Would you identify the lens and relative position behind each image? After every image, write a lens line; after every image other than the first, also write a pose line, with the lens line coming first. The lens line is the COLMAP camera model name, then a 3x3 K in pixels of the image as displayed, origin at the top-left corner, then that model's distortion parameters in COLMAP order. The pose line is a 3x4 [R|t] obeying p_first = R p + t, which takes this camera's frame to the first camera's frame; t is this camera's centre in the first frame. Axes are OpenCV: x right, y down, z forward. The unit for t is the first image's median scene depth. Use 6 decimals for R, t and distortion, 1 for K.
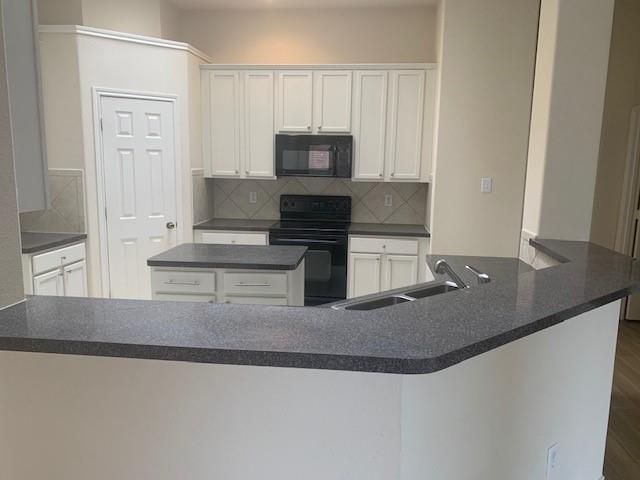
lens RADIAL K [[479.2, 0, 319.9], [0, 479.2, 246.8], [0, 0, 1]] dist [0.000991, -0.011303]
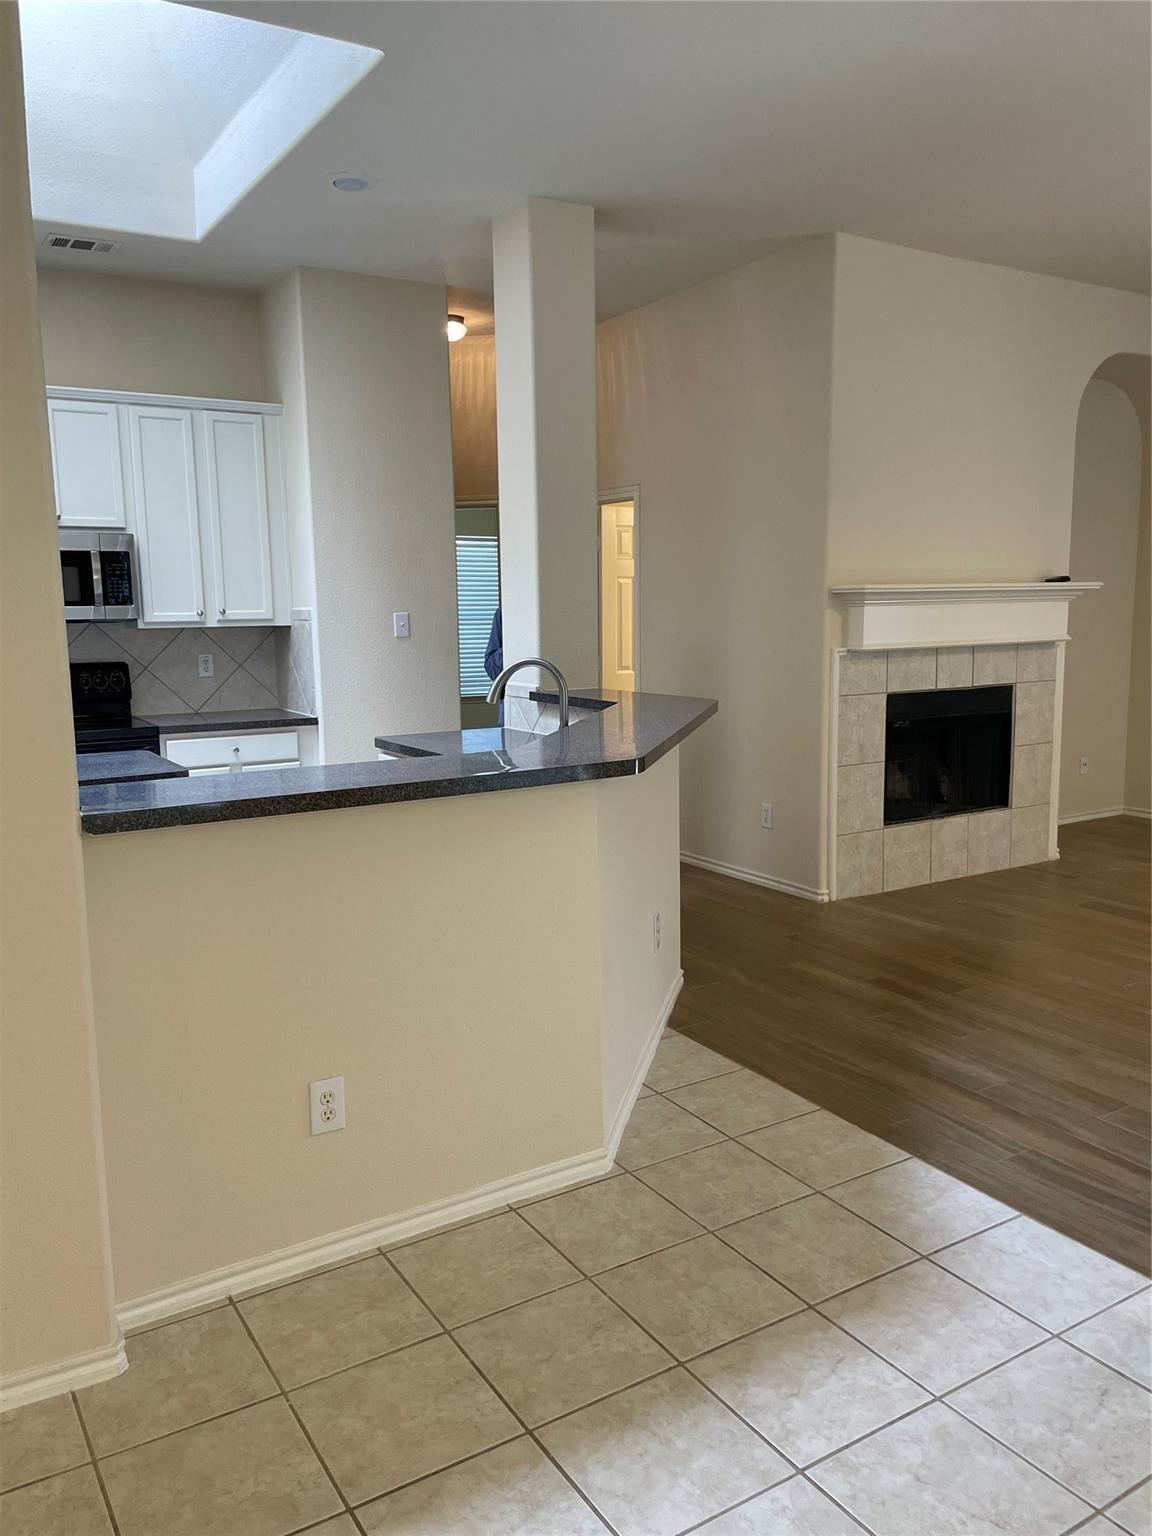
lens RADIAL K [[1145.5, 0, 580.1], [0, 1145.5, 772.4], [0, 0, 1]] dist [0.036272, -0.001517]
pose [[0.777833, -0.119224, 0.617059, -0.333205], [0.138225, 0.990253, 0.017091, 0.051388], [-0.613082, 0.071999, 0.786731, -0.194407]]
